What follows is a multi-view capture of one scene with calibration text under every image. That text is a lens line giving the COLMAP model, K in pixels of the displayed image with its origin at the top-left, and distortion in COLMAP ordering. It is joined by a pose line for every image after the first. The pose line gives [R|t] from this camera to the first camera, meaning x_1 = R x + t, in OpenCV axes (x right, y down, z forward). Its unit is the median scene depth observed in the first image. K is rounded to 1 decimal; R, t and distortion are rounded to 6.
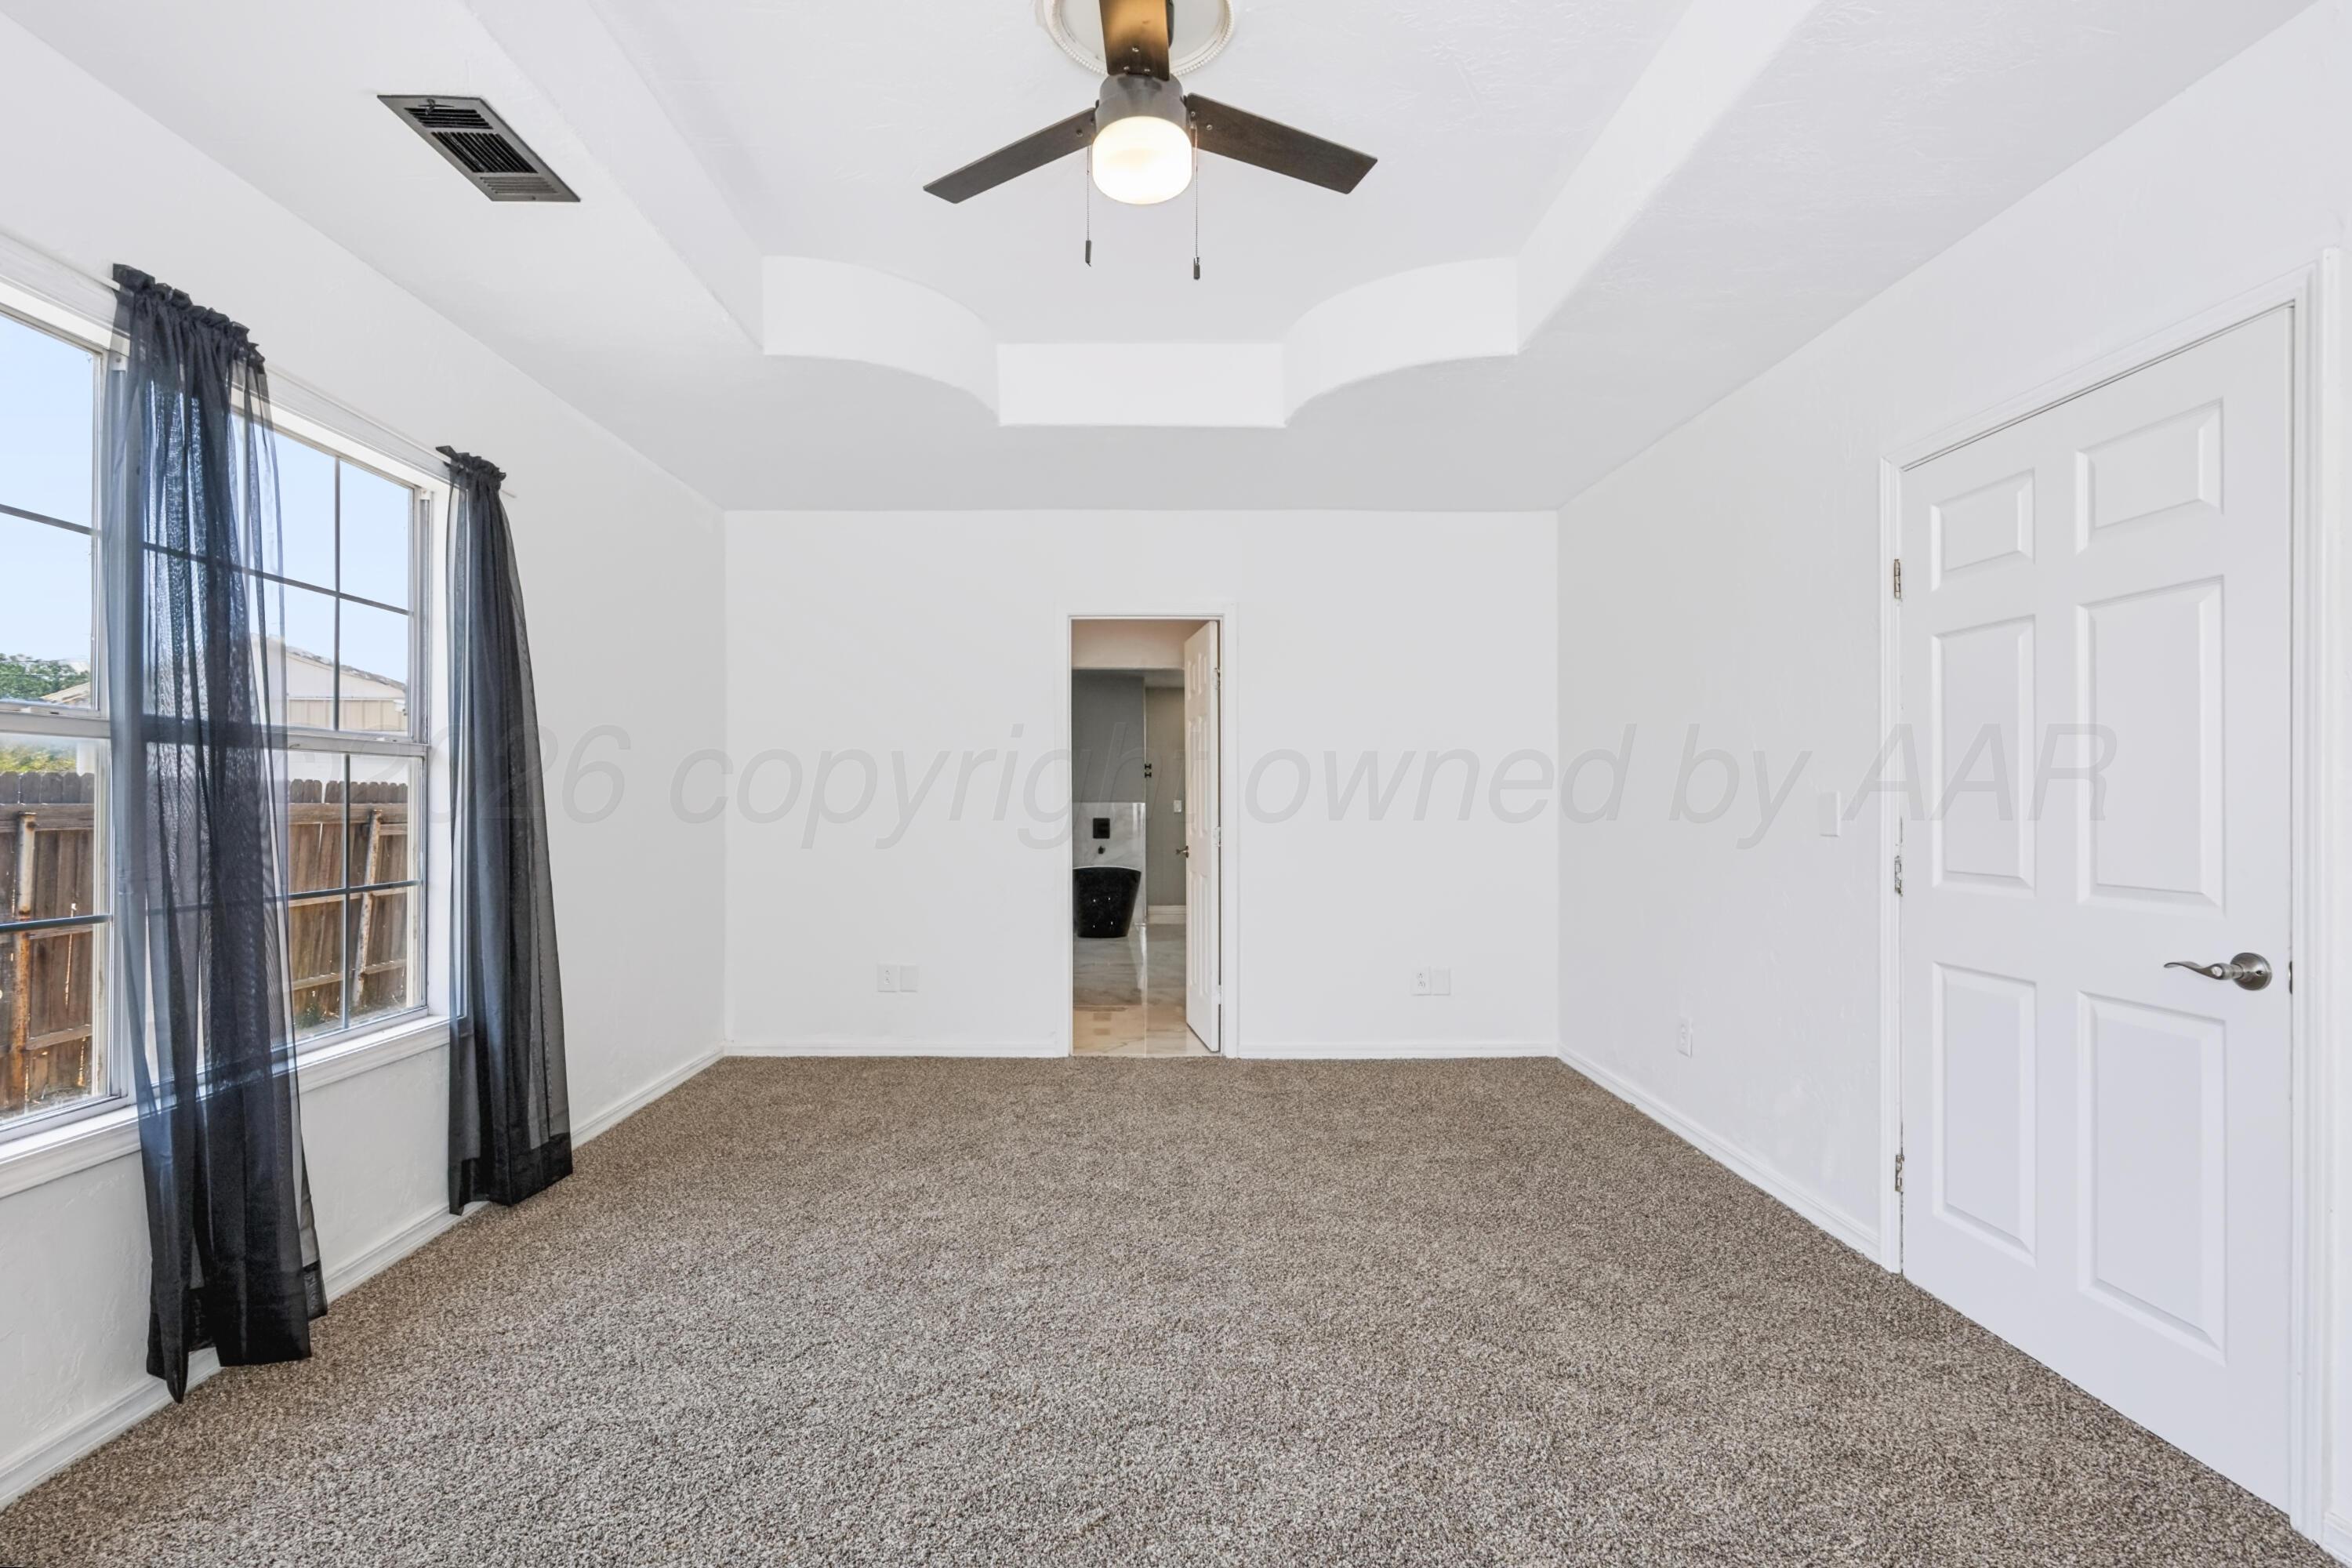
lens RADIAL K [[1073.6, 0, 1181.7], [0, 1073.6, 809.2], [0, 0, 1]] dist [-0.004882, 0.000183]
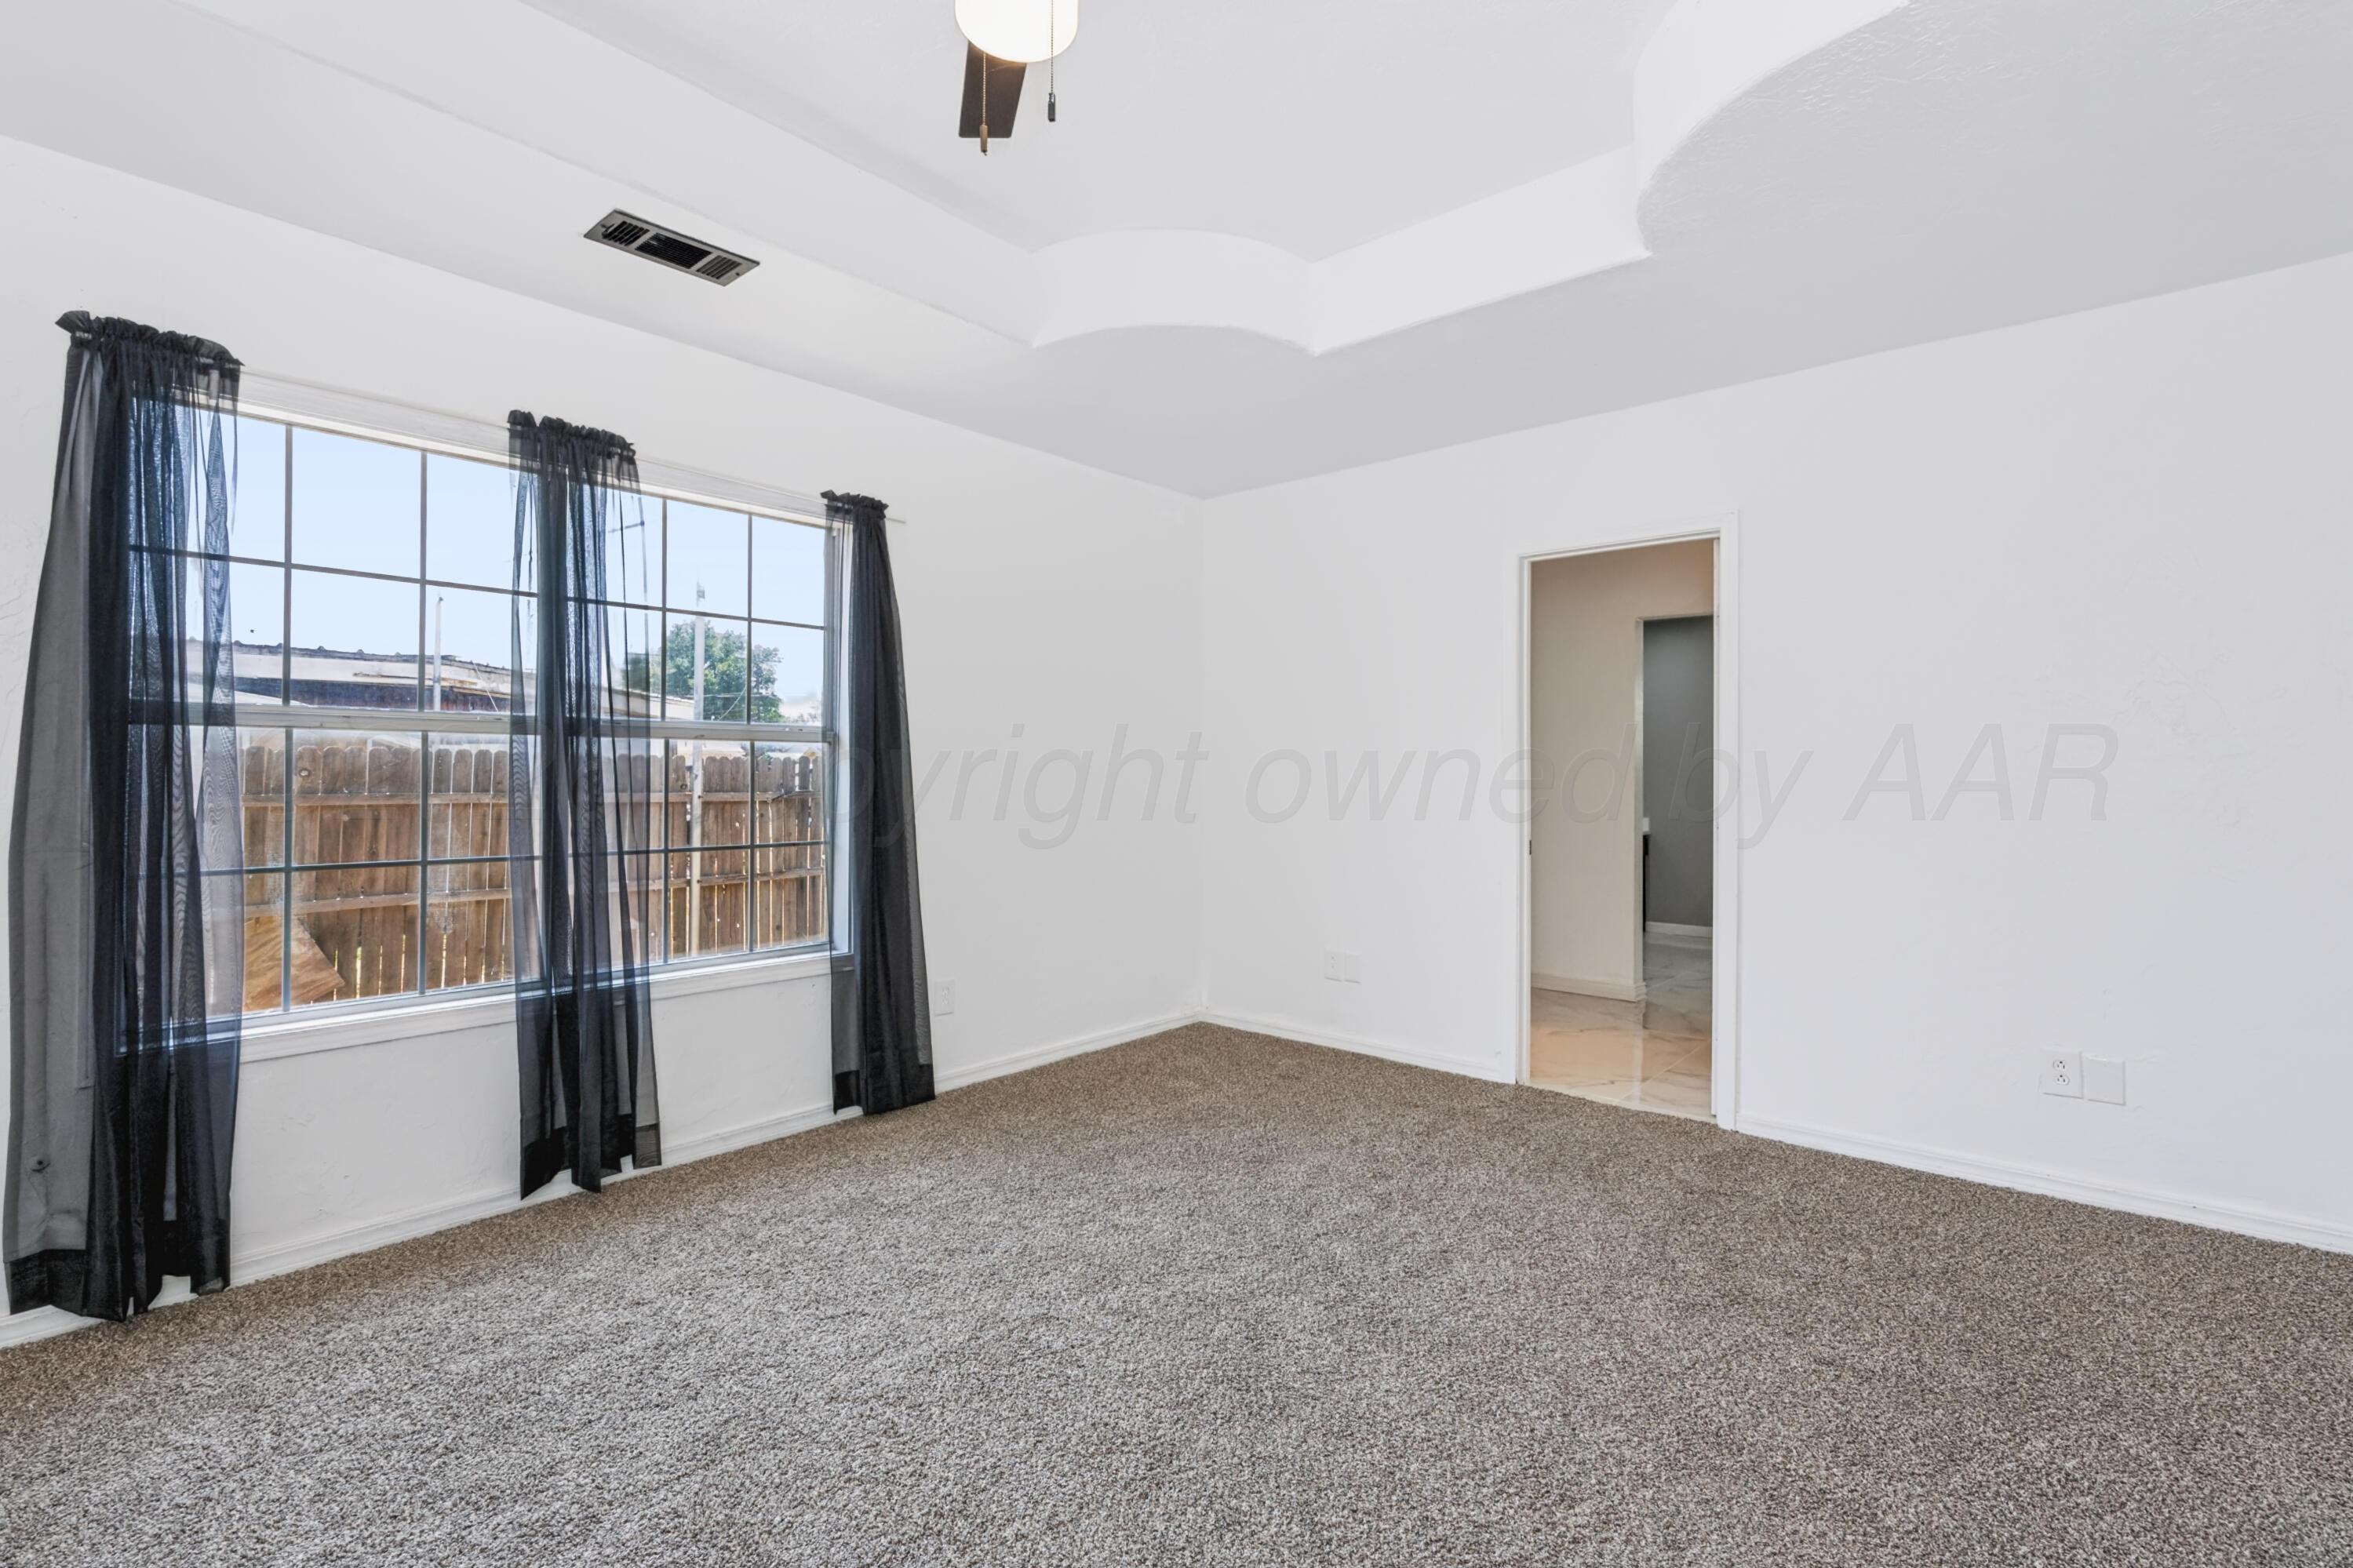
lens RADIAL K [[1073.9, 0, 1173.4], [0, 1073.9, 777.2], [0, 0, 1]] dist [-0.004882, 0.000183]
pose [[0.744384, 0.002530, -0.667747, 0.415953], [-0.008560, 0.999947, -0.005753, -0.003695], [0.667697, 0.009999, 0.744366, 0.325443]]
